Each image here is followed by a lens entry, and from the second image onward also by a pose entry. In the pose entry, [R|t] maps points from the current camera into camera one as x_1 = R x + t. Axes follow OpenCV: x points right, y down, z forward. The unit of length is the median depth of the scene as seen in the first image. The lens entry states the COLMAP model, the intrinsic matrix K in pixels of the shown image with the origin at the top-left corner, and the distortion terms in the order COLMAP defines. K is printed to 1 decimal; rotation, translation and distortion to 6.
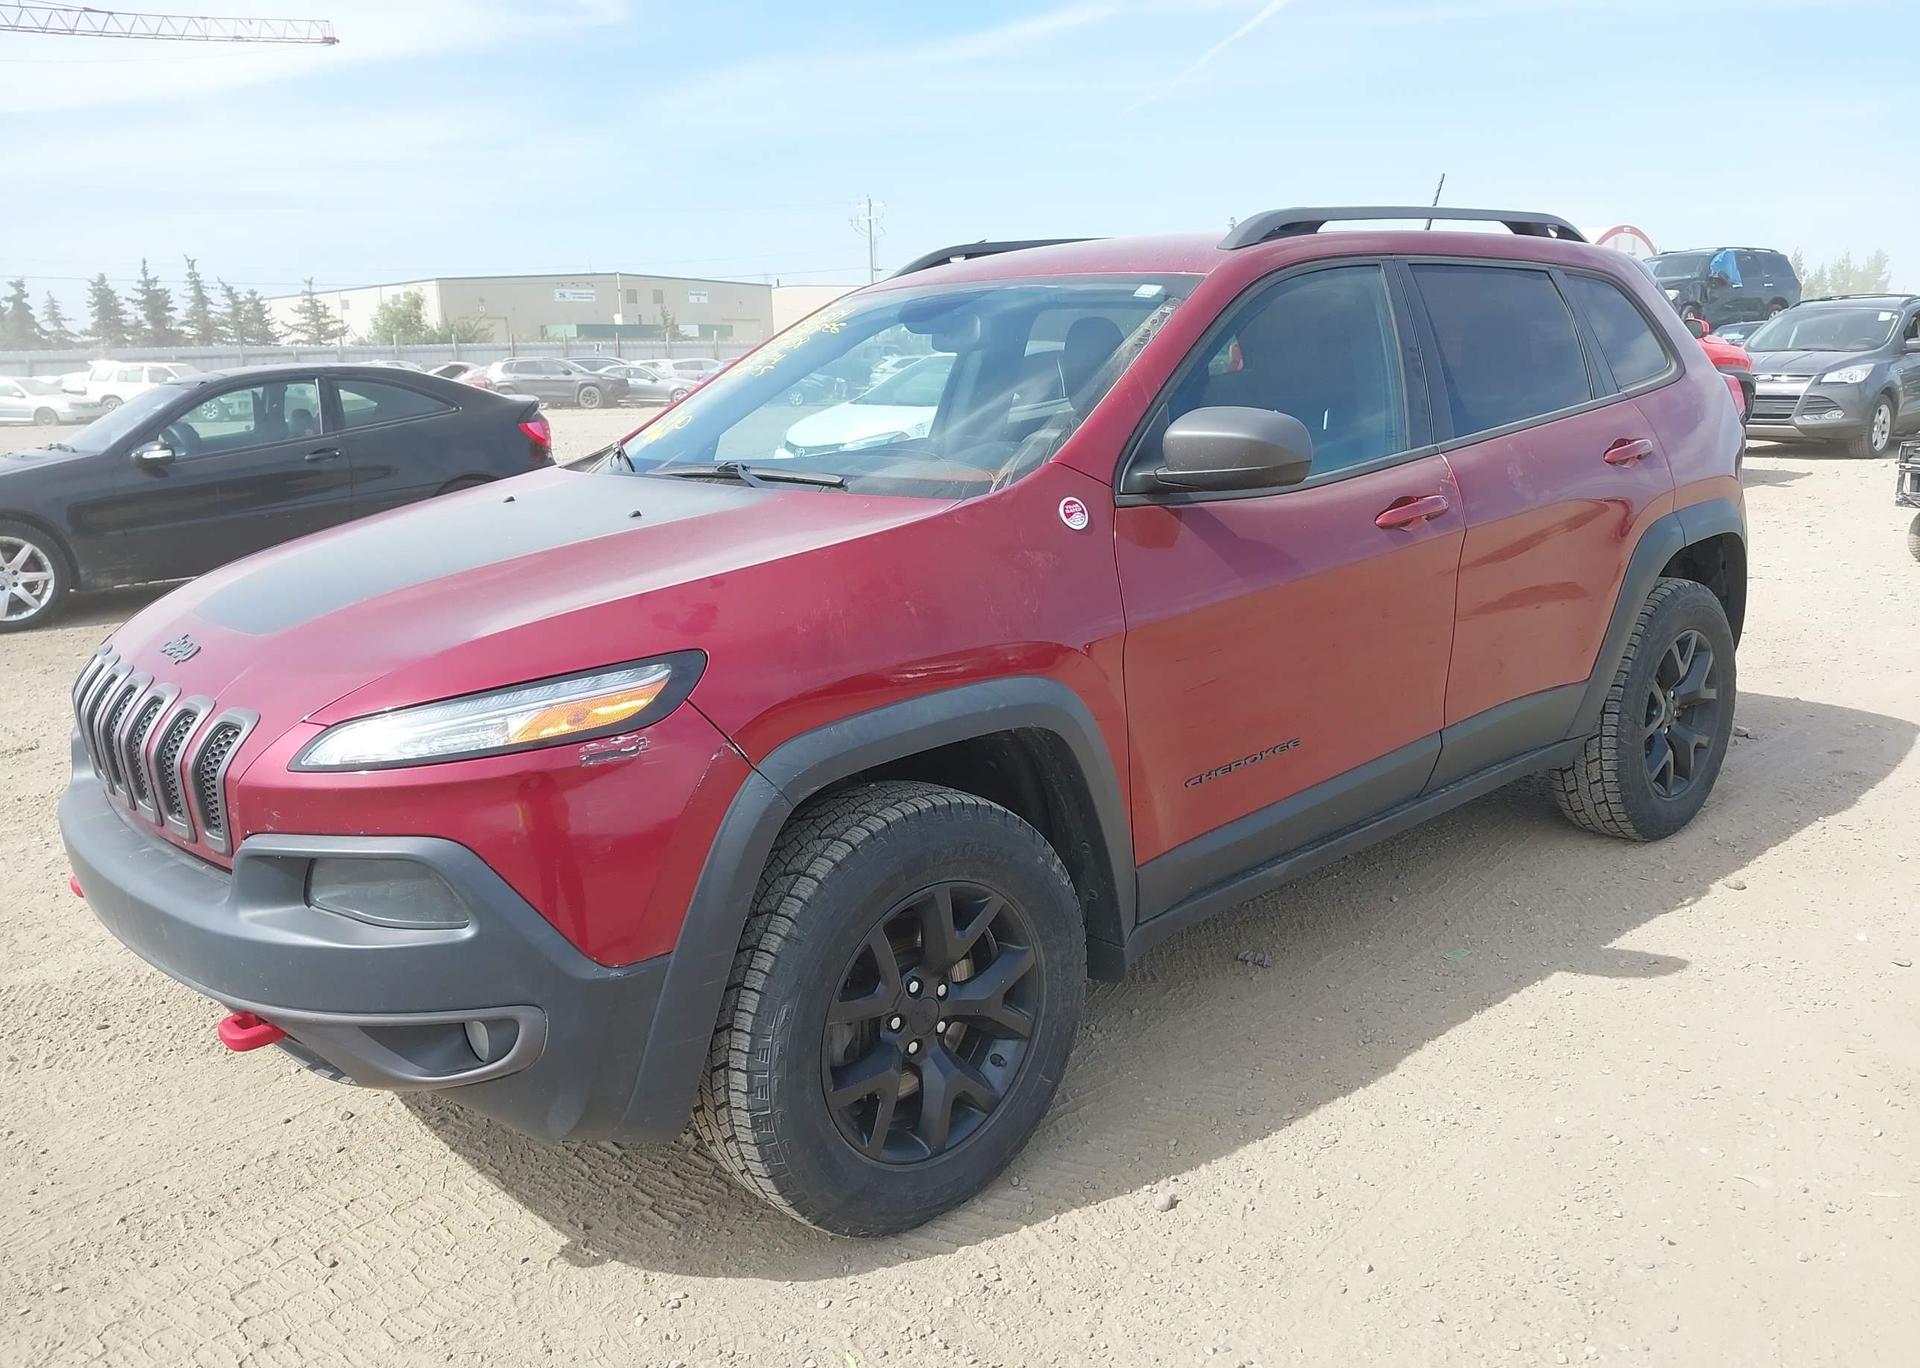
lens RADIAL K [[1533.9, 0, 965.8], [0, 1533.9, 689.9], [0, 0, 1]] dist [0.018422, -0.032045]
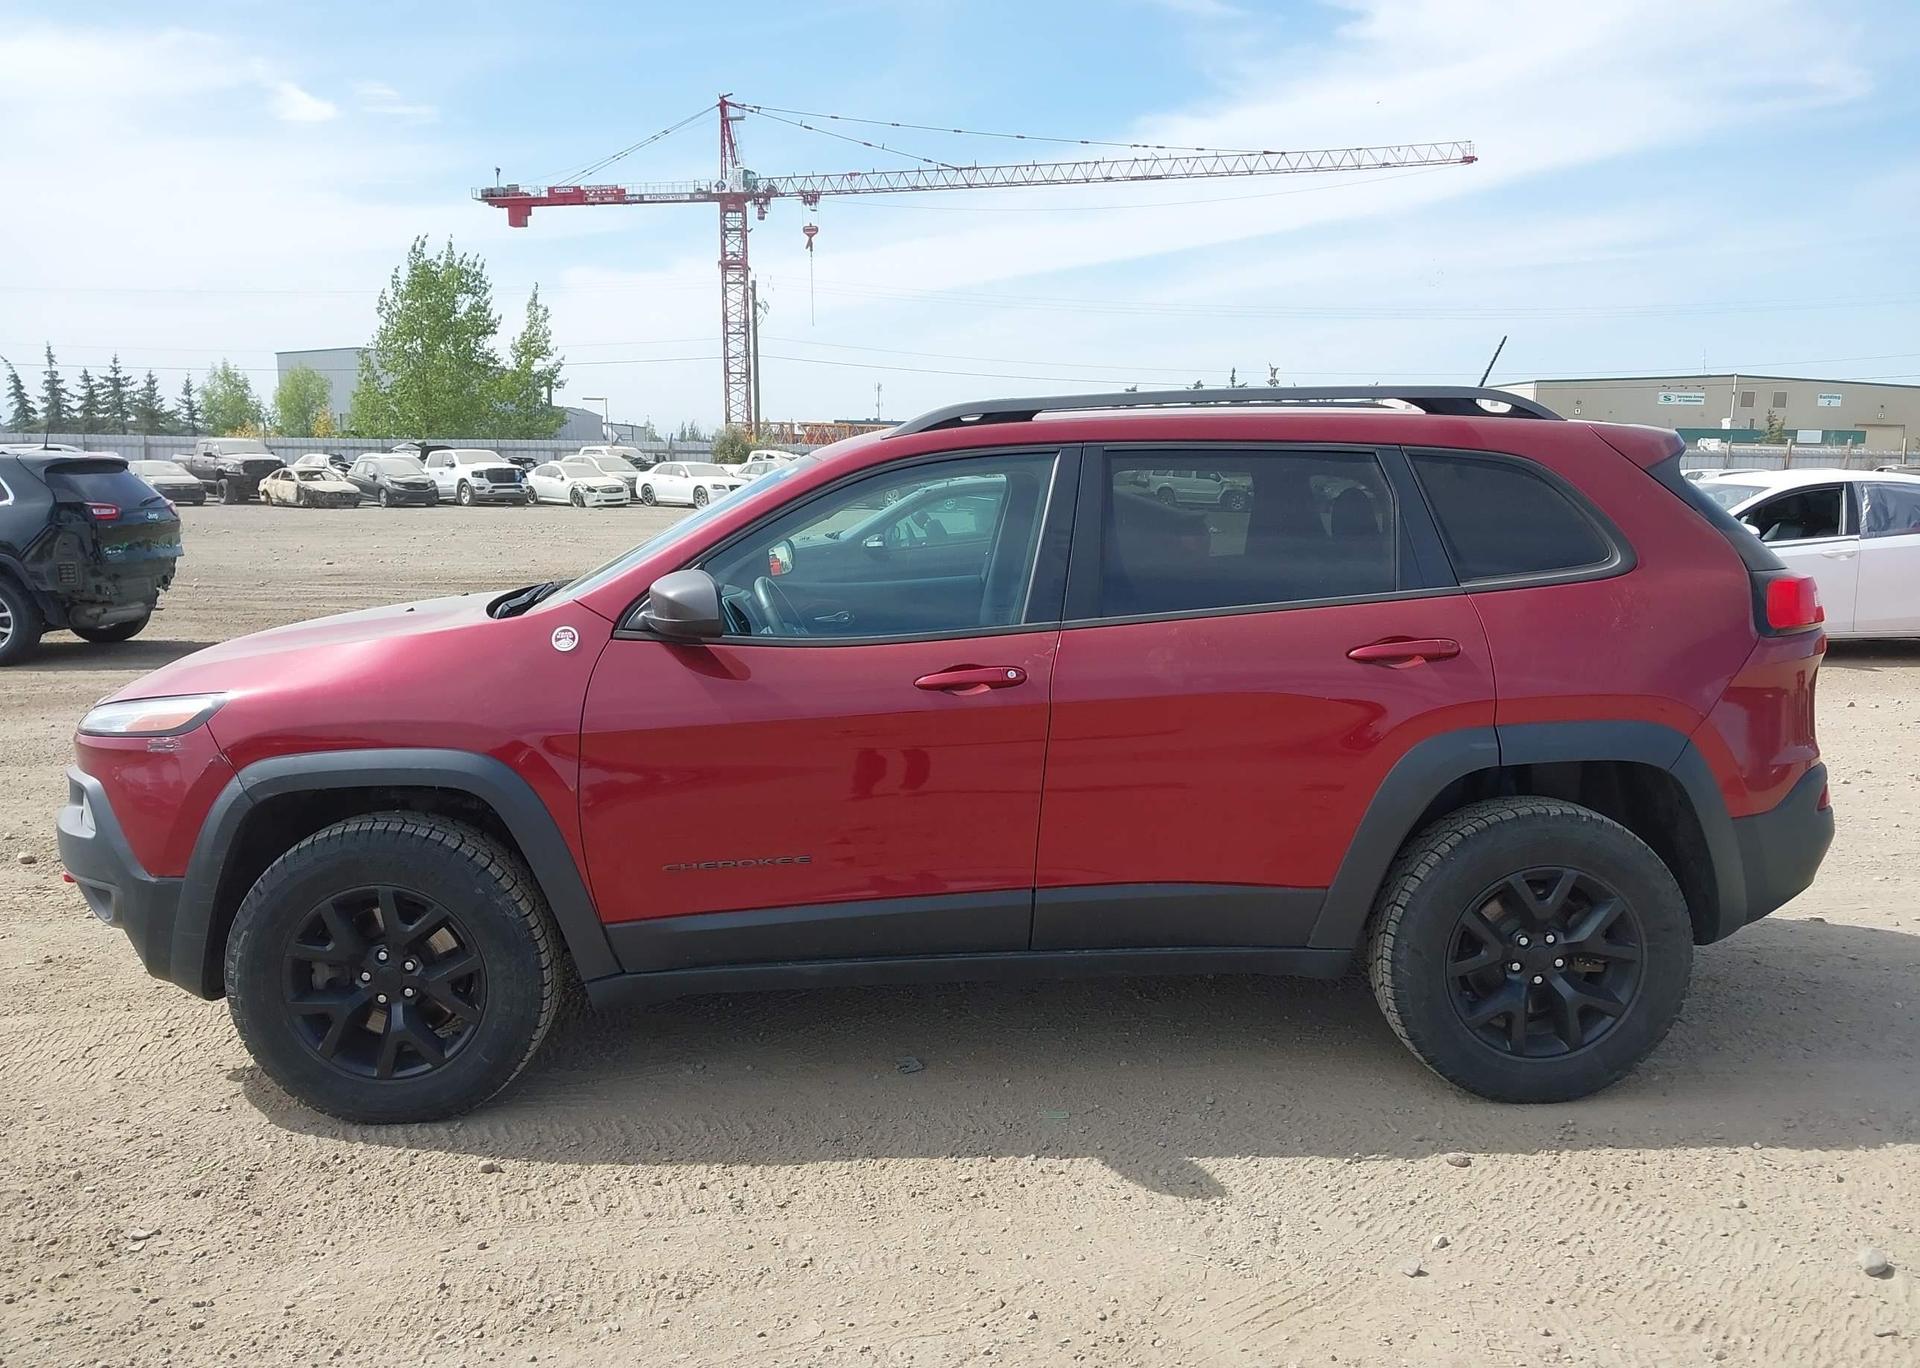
lens RADIAL K [[1533.9, 0, 960.8], [0, 1533.9, 672.9], [0, 0, 1]] dist [0.018422, -0.032045]
pose [[0.768406, 0.120239, -0.628566, 0.996951], [-0.165399, 0.986134, -0.013558, -0.107029], [0.618220, 0.114382, 0.777638, 0.154686]]
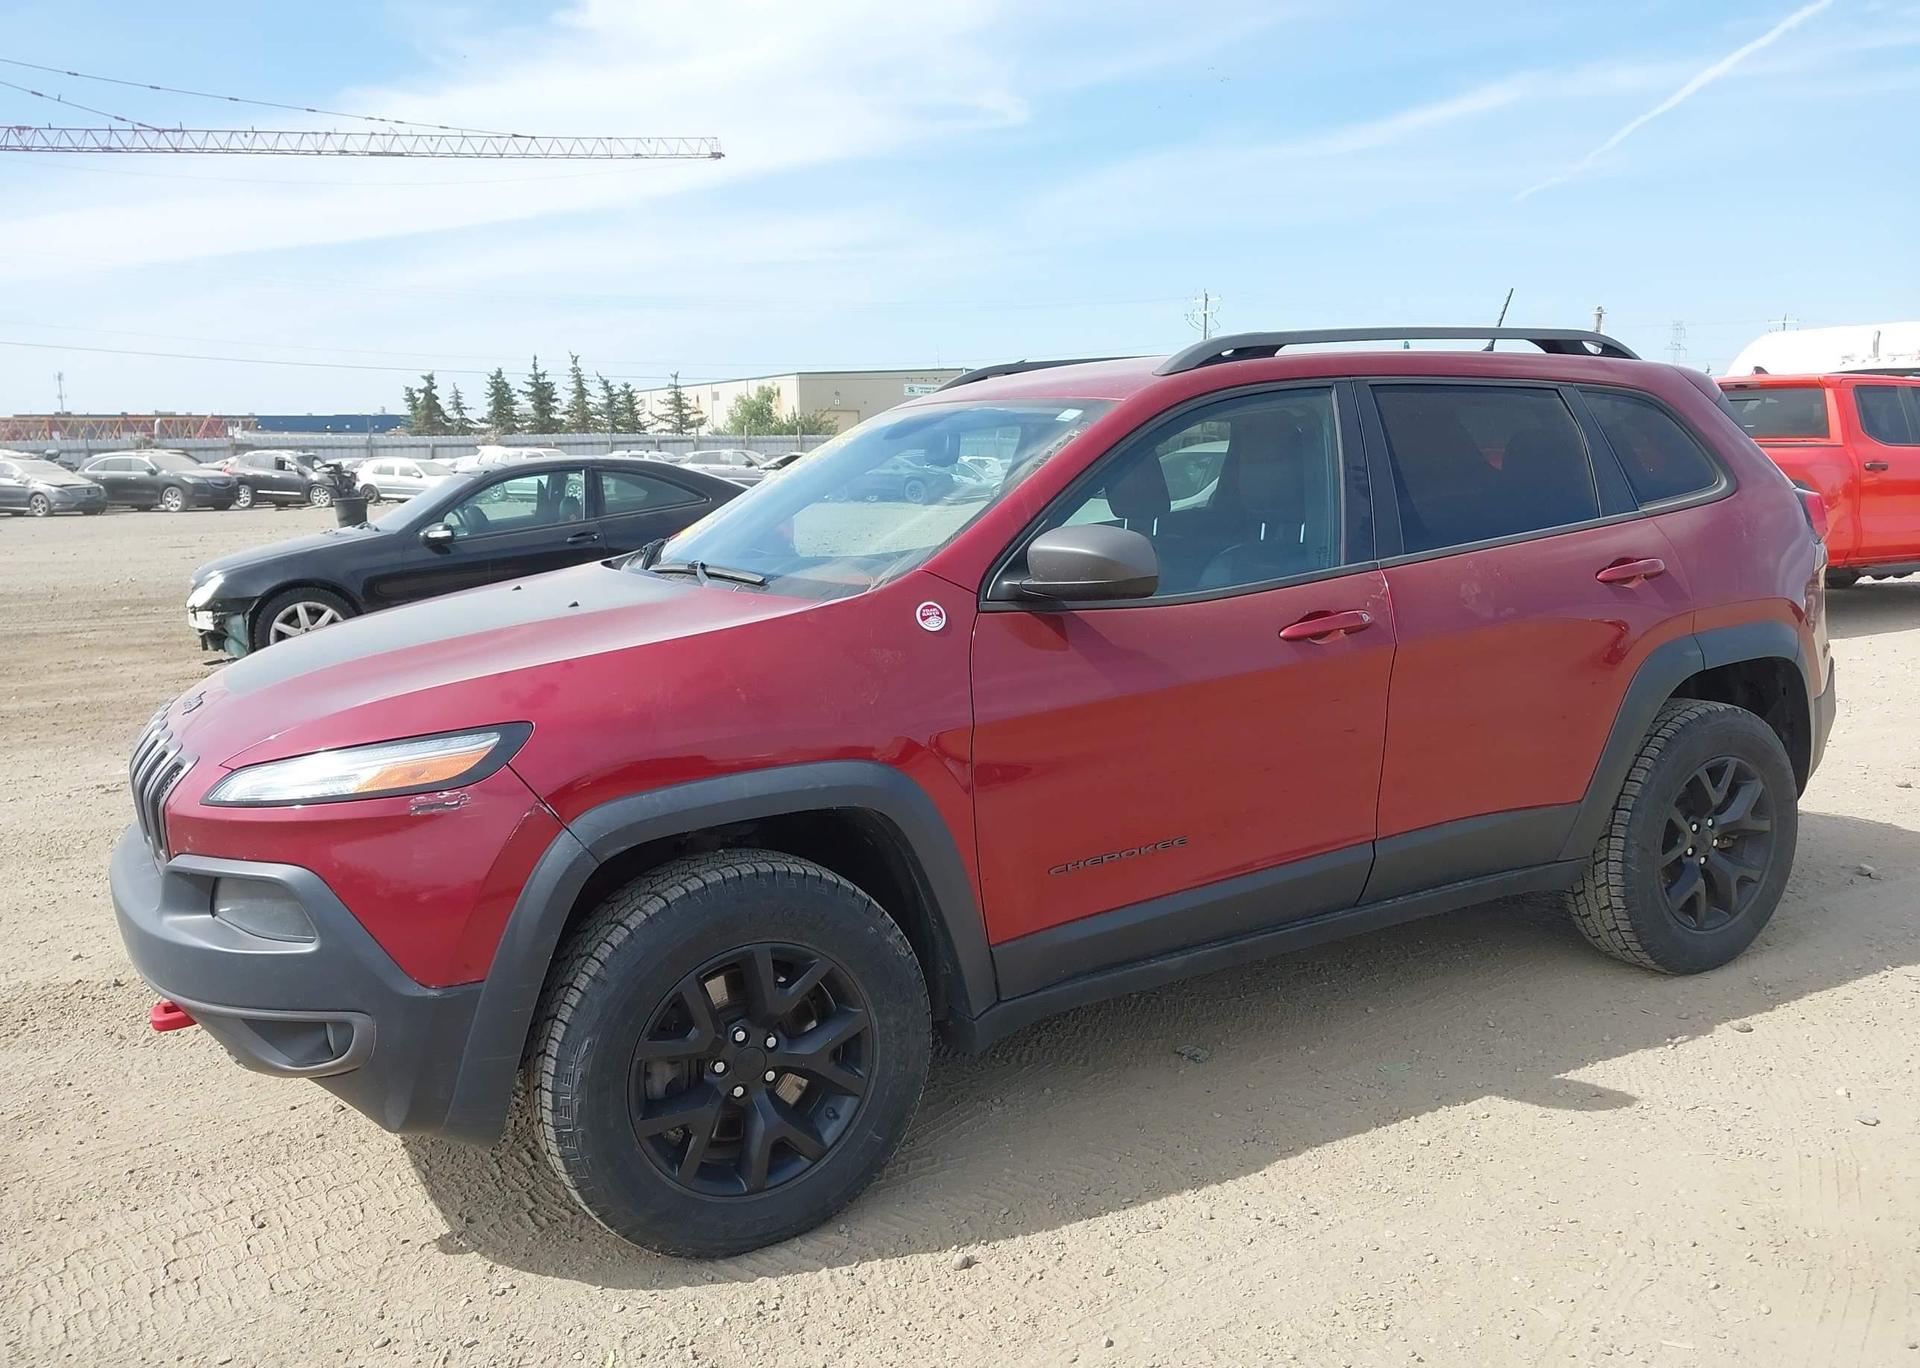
lens RADIAL K [[1533.9, 0, 964.8], [0, 1533.9, 693.8], [0, 0, 1]] dist [0.018422, -0.032045]
pose [[0.975909, 0.044801, -0.213527, 0.282513], [-0.056375, 0.997235, -0.048424, -0.007088], [0.210767, 0.059295, 0.975736, -0.053715]]
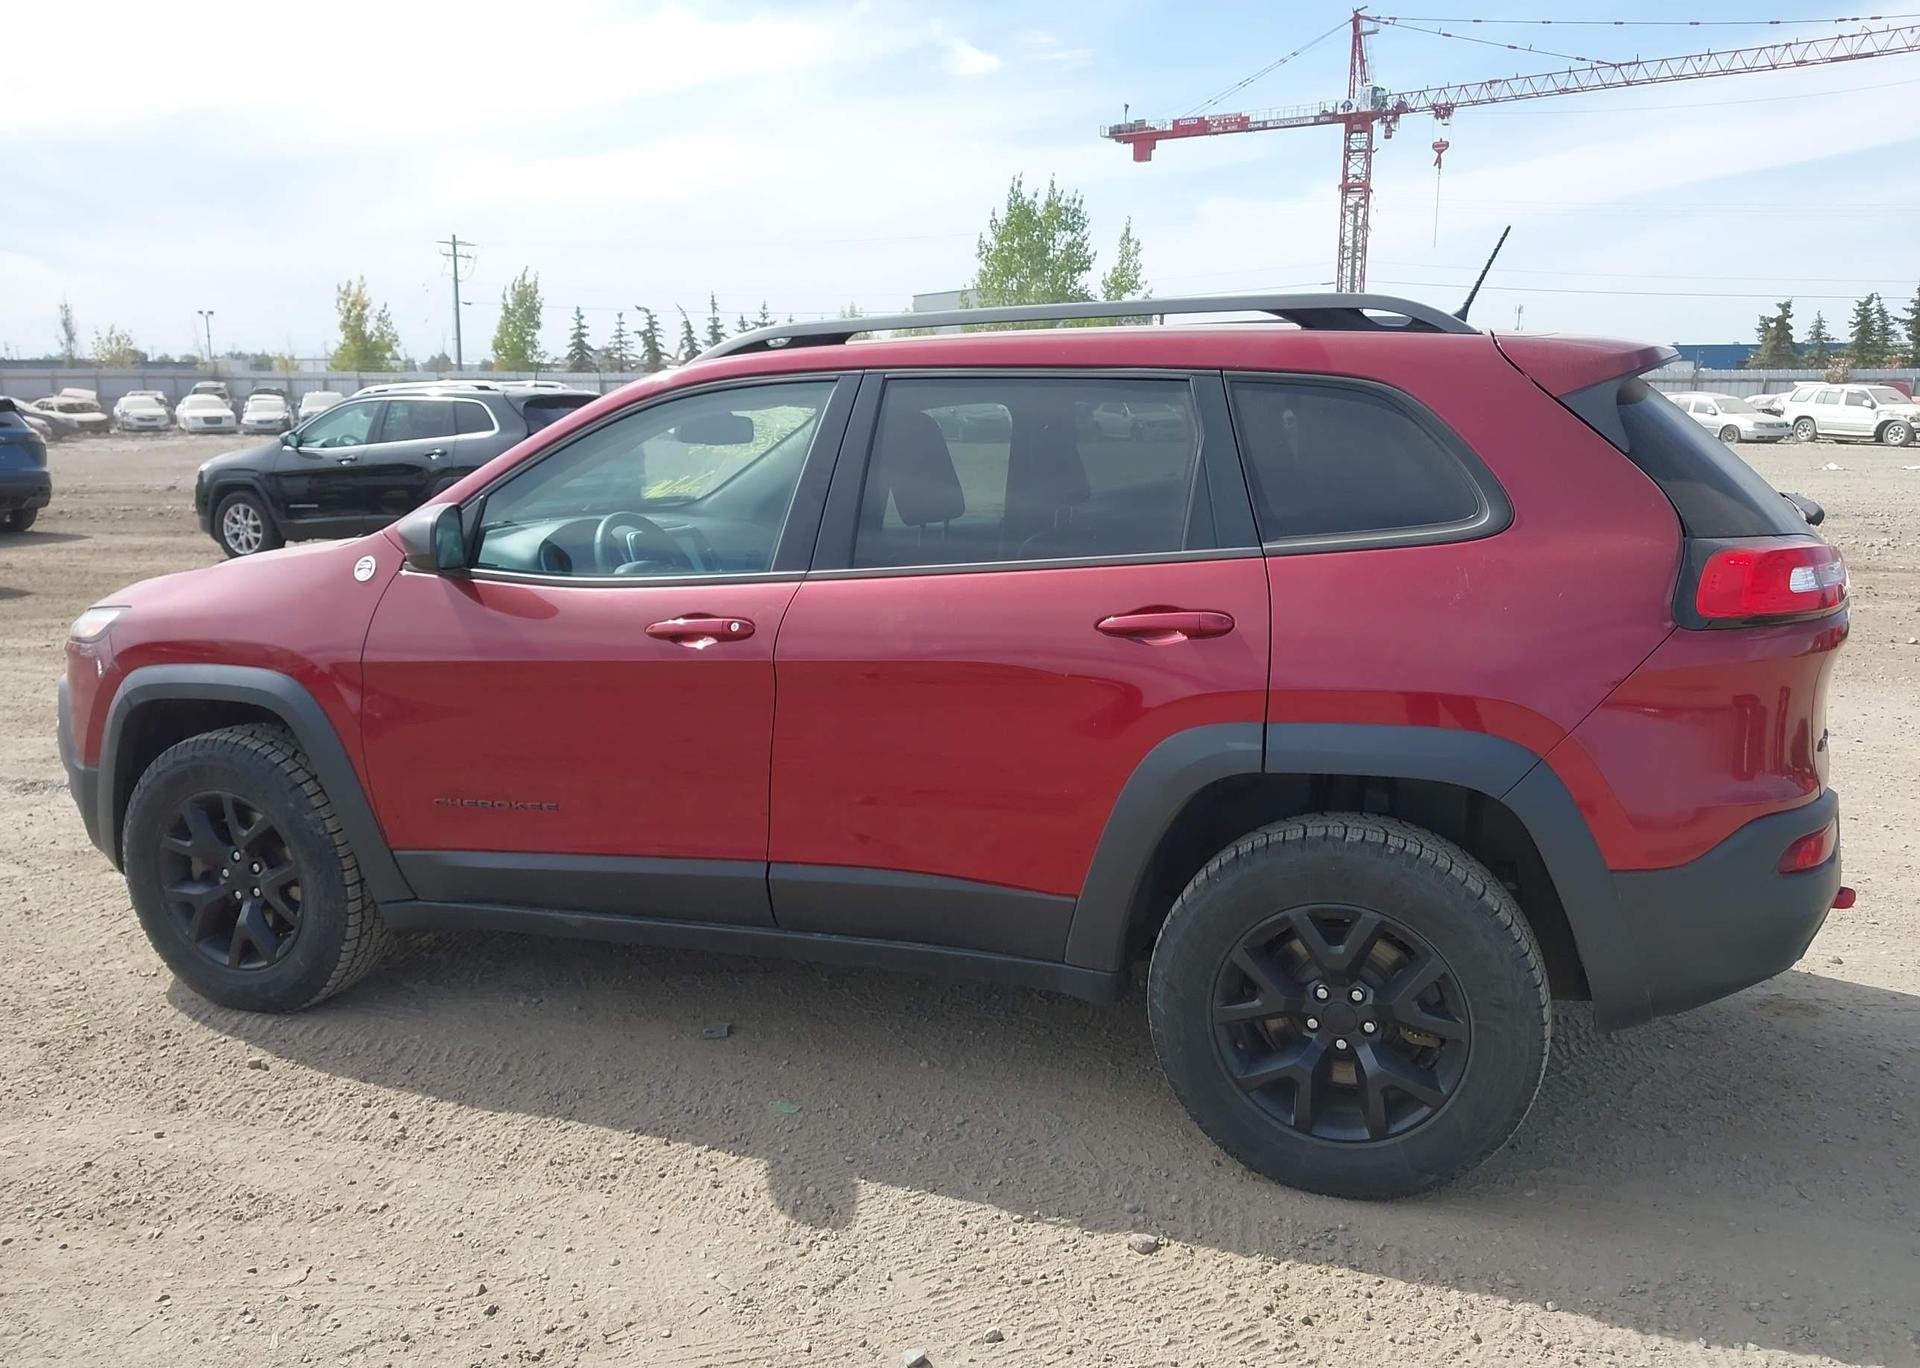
lens RADIAL K [[1533.9, 0, 961.8], [0, 1533.9, 677.6], [0, 0, 1]] dist [0.018422, -0.032045]
pose [[0.460621, 0.190186, -0.866982, 1.288783], [-0.203984, 0.973312, 0.105136, -0.233277], [0.863840, 0.128423, 0.487123, 0.684965]]
